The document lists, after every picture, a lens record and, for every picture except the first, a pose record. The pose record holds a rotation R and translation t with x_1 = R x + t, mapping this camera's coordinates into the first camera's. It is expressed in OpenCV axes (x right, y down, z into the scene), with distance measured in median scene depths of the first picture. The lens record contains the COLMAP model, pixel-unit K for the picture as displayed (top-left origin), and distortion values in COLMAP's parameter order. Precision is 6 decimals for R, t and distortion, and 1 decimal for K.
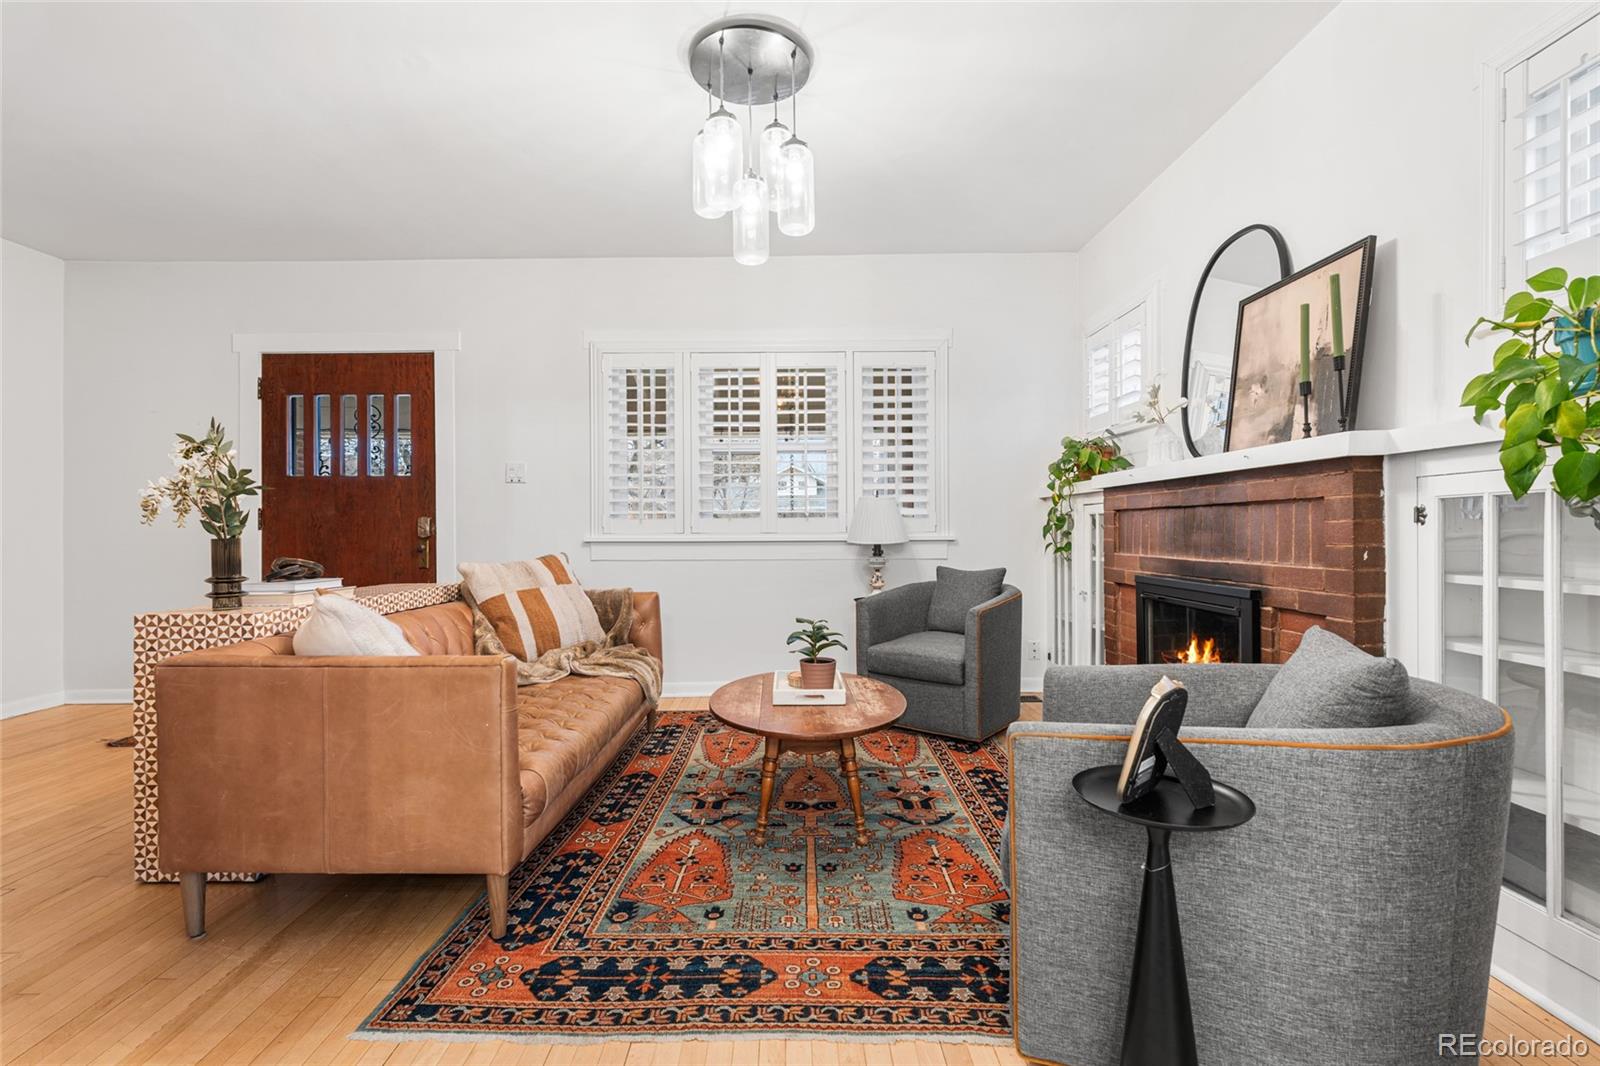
lens RADIAL K [[706.9, 0, 793.9], [0, 706.9, 536.5], [0, 0, 1]] dist [0.001026, 0.000274]
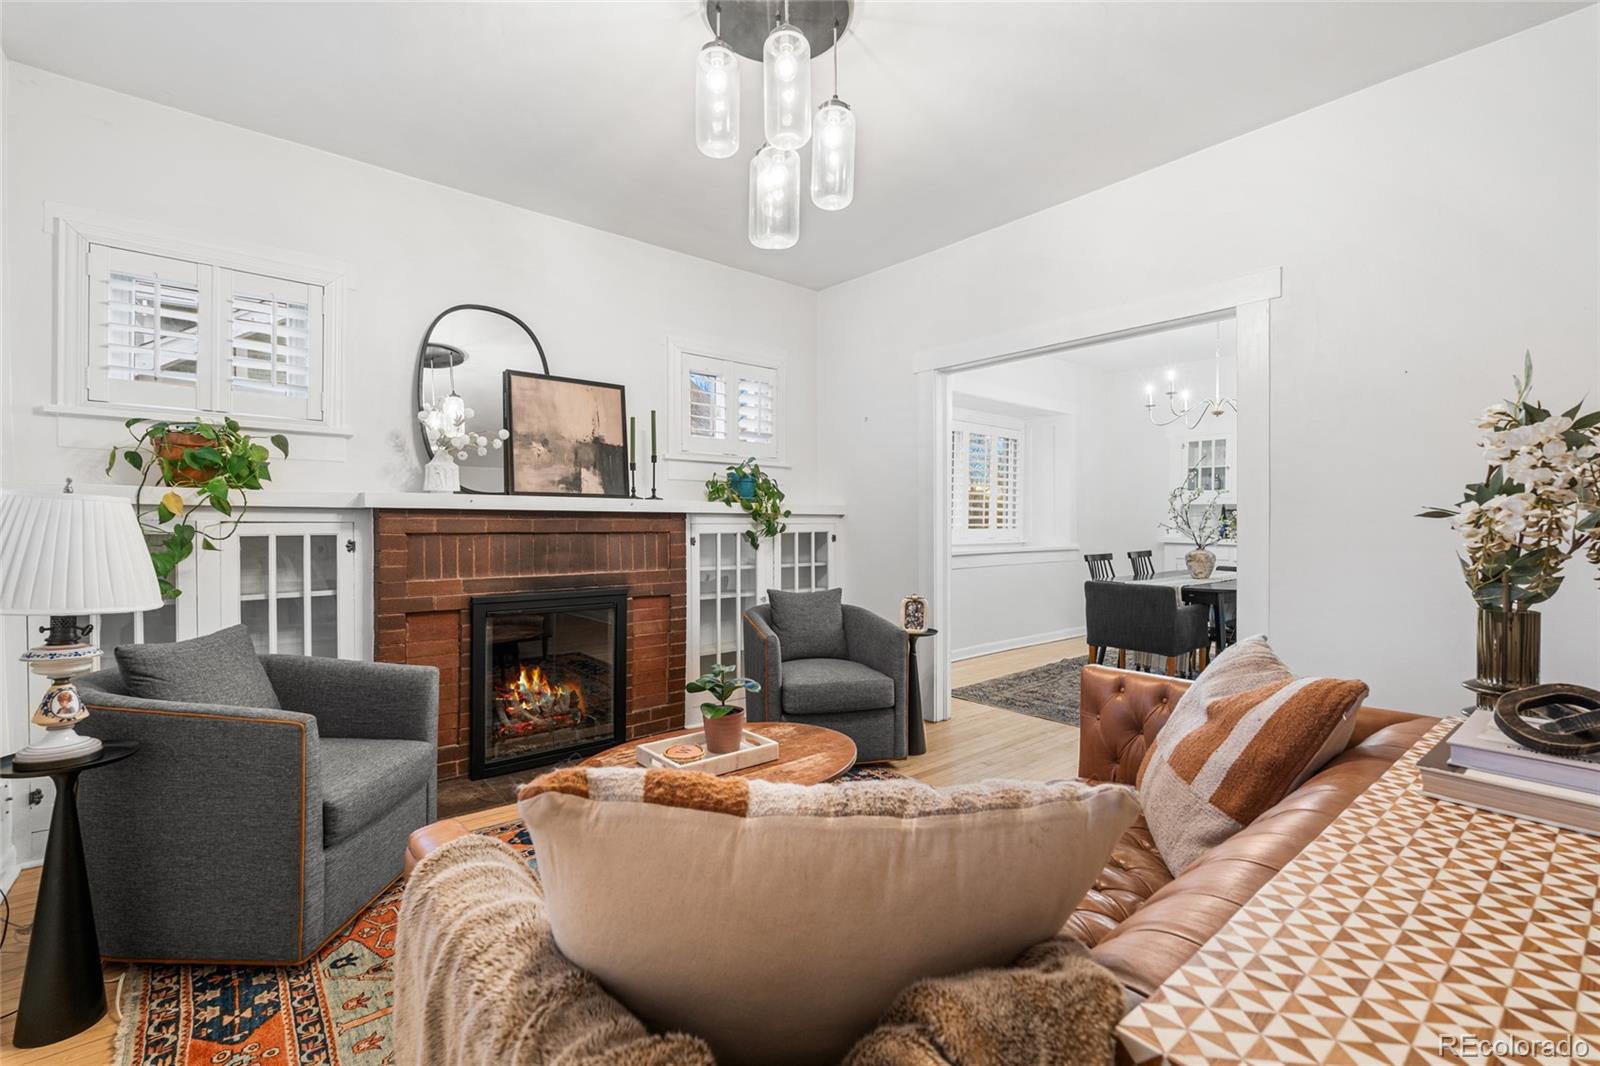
lens RADIAL K [[703.4, 0, 797.5], [0, 703.4, 529.2], [0, 0, 1]] dist [-0.003279, -0.000189]
pose [[-0.637101, 0.000438, 0.770781, -0.553424], [0.008173, 0.999947, 0.006188, -0.043396], [-0.770737, 0.010242, -0.637071, 1.173701]]
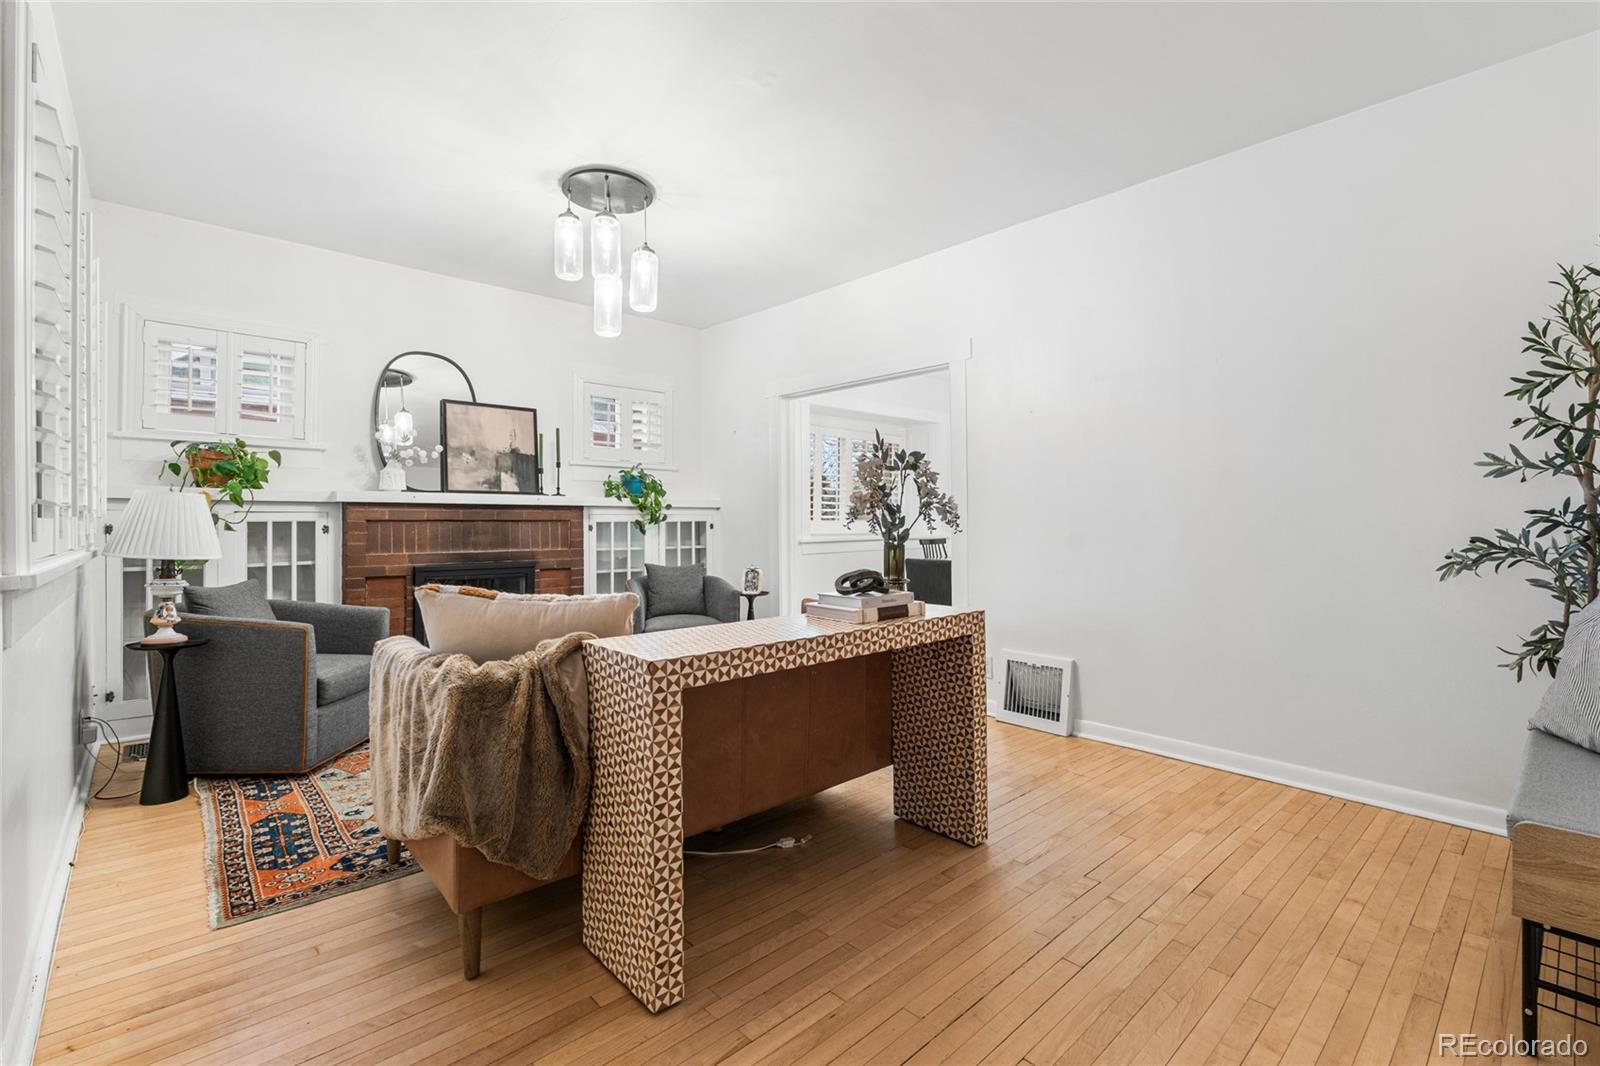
lens RADIAL K [[720.0, 0, 802.5], [0, 720.0, 514.8], [0, 0, 1]] dist [-0.002219, -0.000259]
pose [[-0.672568, 0.015995, 0.739863, -1.014555], [0.012386, 0.999870, -0.010357, -0.023291], [-0.739932, 0.002198, -0.672678, 1.274279]]
